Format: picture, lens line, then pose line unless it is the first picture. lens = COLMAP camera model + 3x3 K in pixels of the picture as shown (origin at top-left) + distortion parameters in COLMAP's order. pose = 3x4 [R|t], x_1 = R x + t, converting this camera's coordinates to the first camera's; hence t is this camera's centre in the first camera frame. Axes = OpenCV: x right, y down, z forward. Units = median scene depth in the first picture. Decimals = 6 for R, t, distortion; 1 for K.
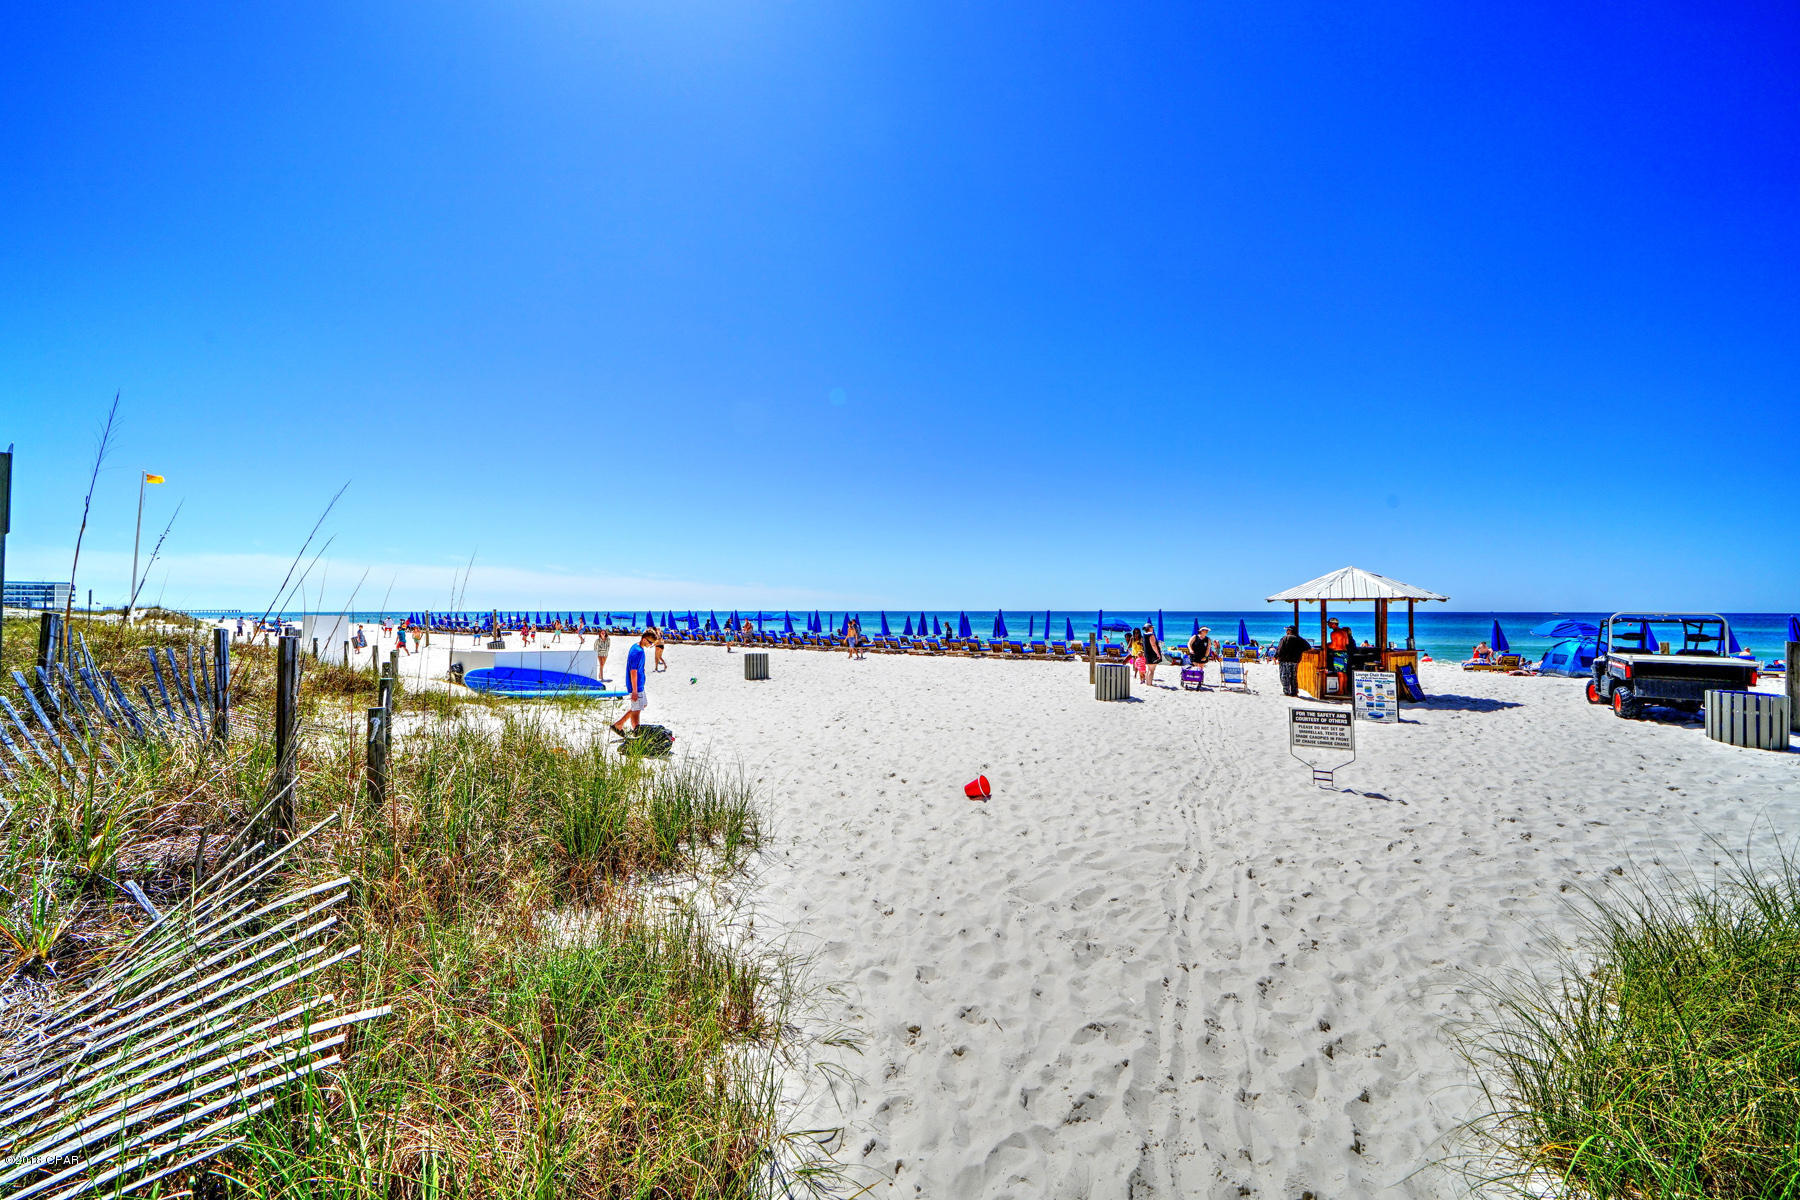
lens RADIAL K [[613.4, 0, 897.4], [0, 613.4, 606.1], [0, 0, 1]] dist [-0.045877, 0.006922]
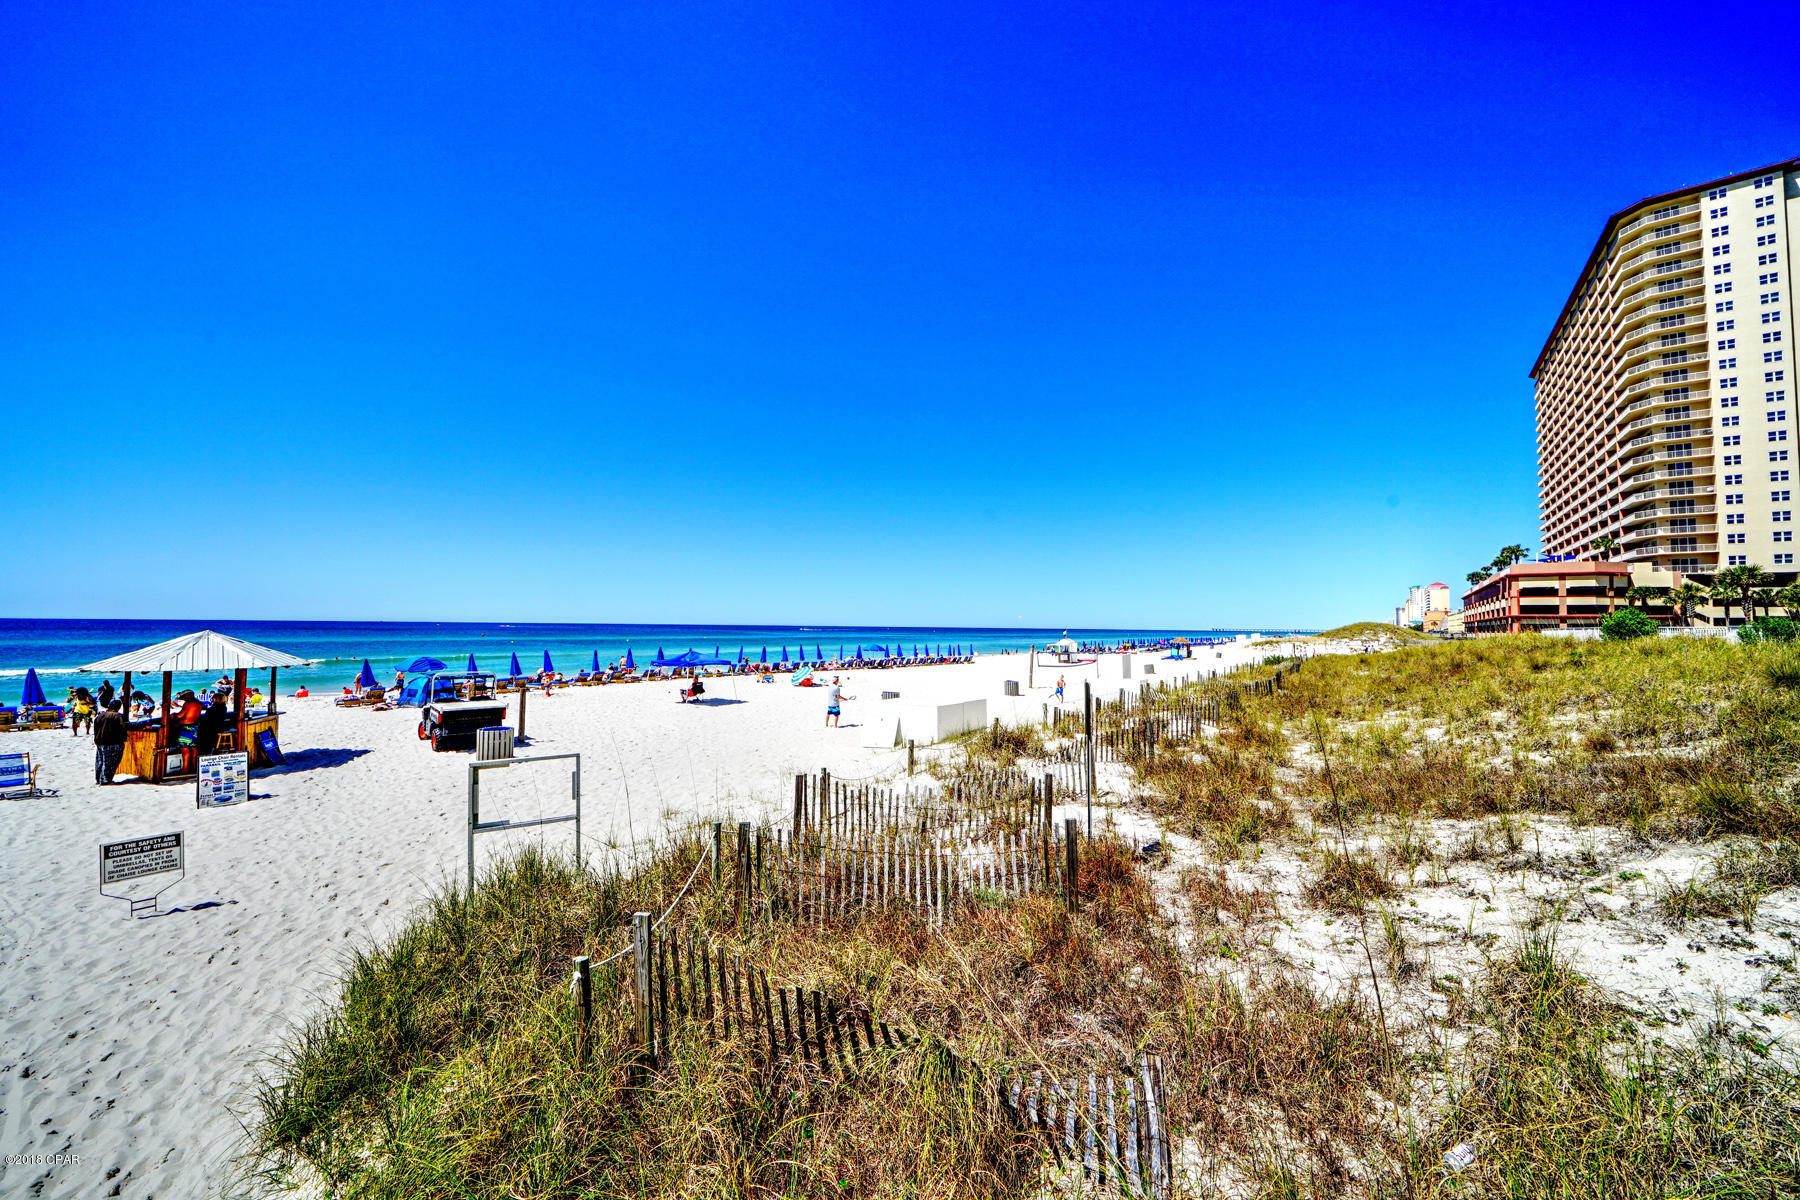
lens RADIAL K [[613.4, 0, 897.4], [0, 613.4, 606.1], [0, 0, 1]] dist [-0.045877, 0.006922]
pose [[0.068005, 0.037724, 0.996972, -0.181695], [-0.024833, 0.999039, -0.036108, -0.215204], [-0.997376, -0.022303, 0.068877, -0.316592]]
